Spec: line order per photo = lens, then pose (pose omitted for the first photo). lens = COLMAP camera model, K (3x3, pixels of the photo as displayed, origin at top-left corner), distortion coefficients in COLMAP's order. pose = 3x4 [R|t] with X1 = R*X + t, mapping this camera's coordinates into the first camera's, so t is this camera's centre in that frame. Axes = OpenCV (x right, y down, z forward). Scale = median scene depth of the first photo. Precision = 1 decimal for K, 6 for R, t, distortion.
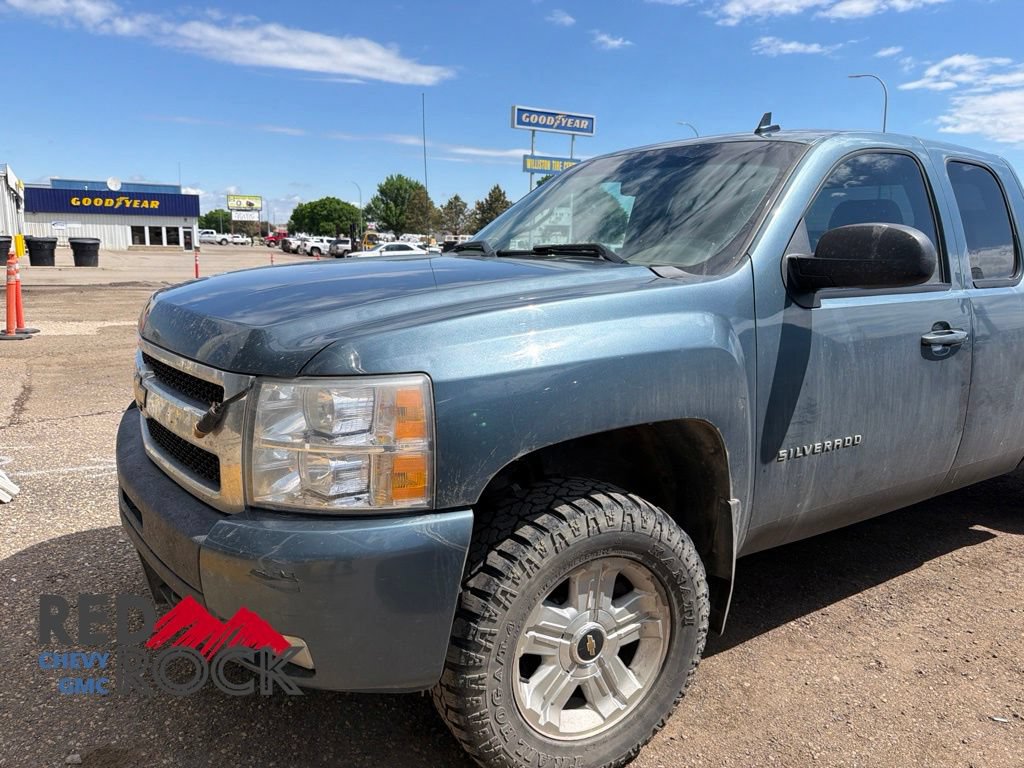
lens RADIAL K [[721.6, 0, 510.7], [0, 721.6, 384.7], [0, 0, 1]] dist [0.036141, -0.051104]
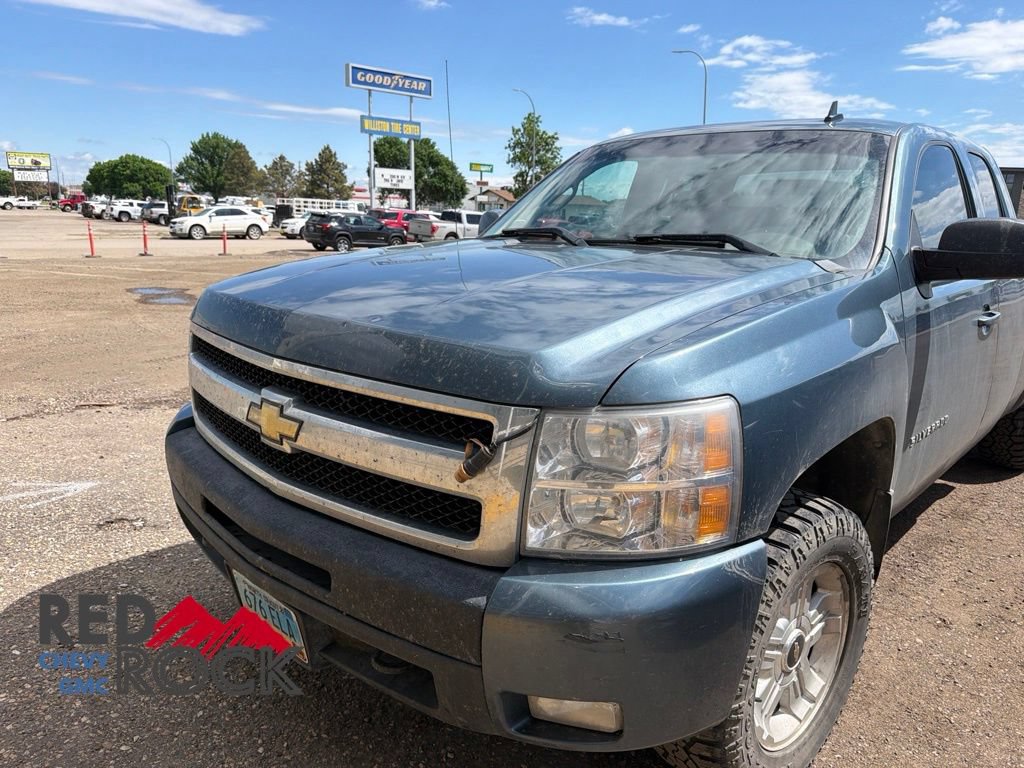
lens RADIAL K [[725.6, 0, 525.7], [0, 725.6, 378.4], [0, 0, 1]] dist [0.028843, -0.045681]
pose [[0.971403, -0.050044, 0.232105, -0.431703], [0.041496, 0.998274, 0.041569, -0.063544], [-0.233784, -0.030749, 0.971802, 0.127987]]
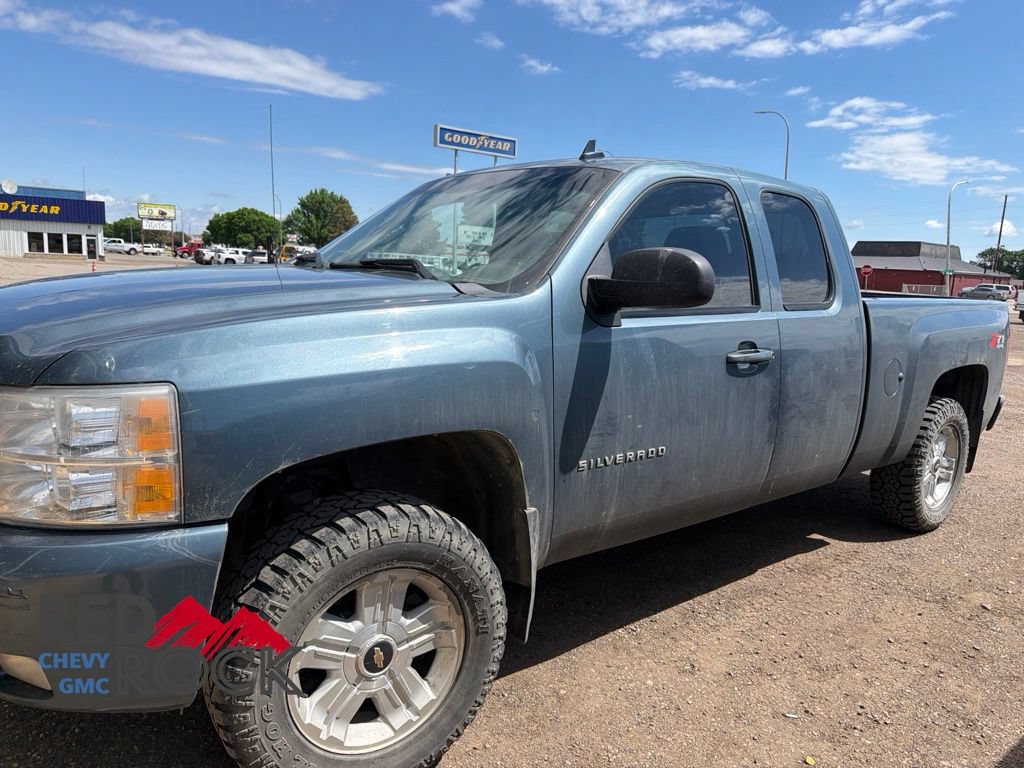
lens RADIAL K [[719.1, 0, 518.6], [0, 719.1, 383.1], [0, 0, 1]] dist [0.059210, -0.094256]
pose [[0.993324, 0.007476, 0.115117, 0.174566], [-0.004404, 0.999628, -0.026914, 0.006563], [-0.115276, 0.026227, 0.992987, -0.024859]]
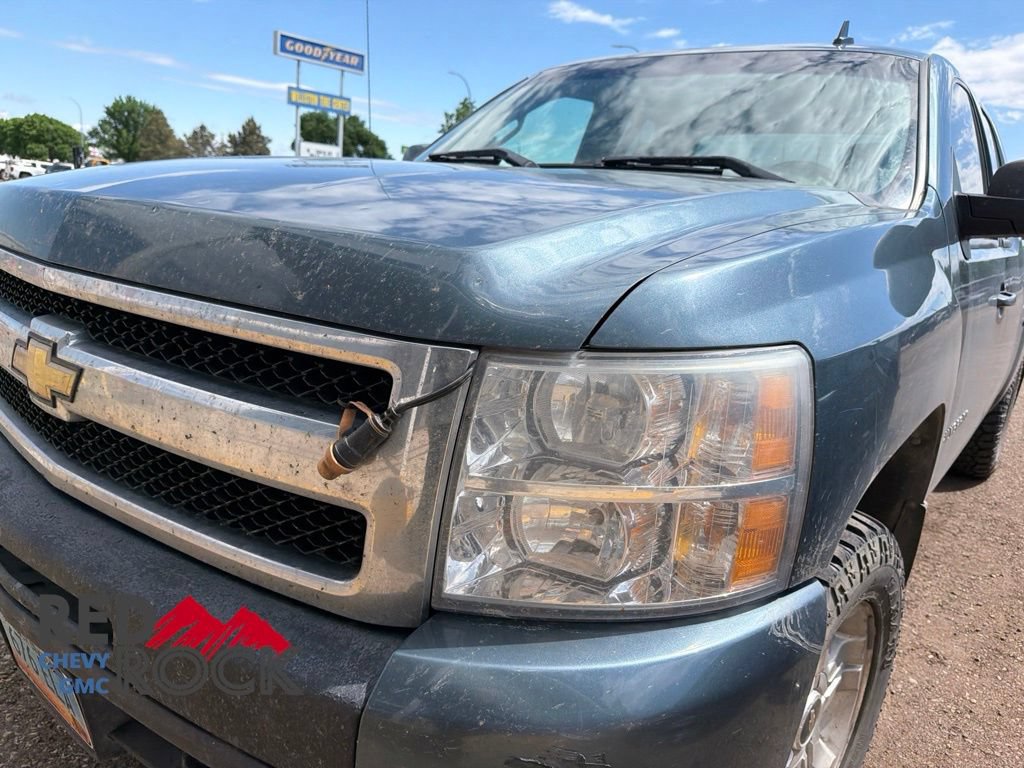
lens RADIAL K [[736.2, 0, 516.4], [0, 736.2, 382.9], [0, 0, 1]] dist [-0.004624, -0.010827]
pose [[0.947766, -0.014178, 0.318650, -0.367437], [-0.004910, 0.998245, 0.059021, -0.014017], [-0.318927, -0.057503, 0.946033, 0.405499]]
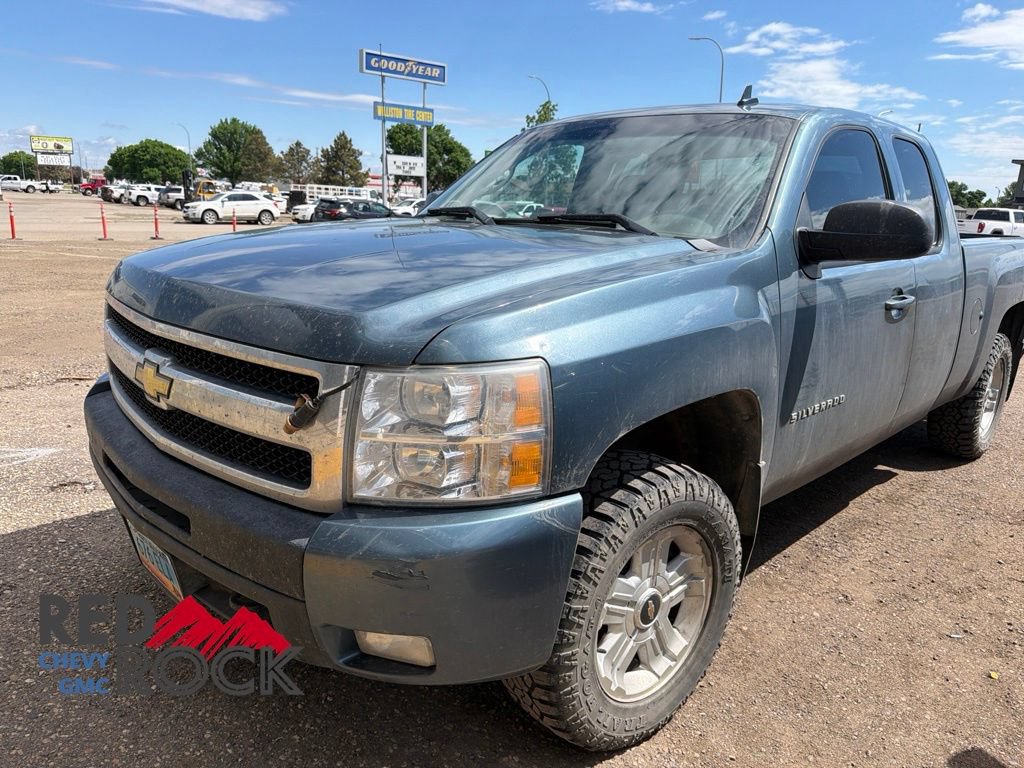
lens RADIAL K [[725.2, 0, 513.9], [0, 725.2, 384.7], [0, 0, 1]] dist [0.026660, -0.042732]
pose [[0.979181, -0.036697, 0.199643, -0.262254], [0.024491, 0.997696, 0.063273, -0.031510], [-0.201505, -0.057066, 0.977824, 0.037172]]
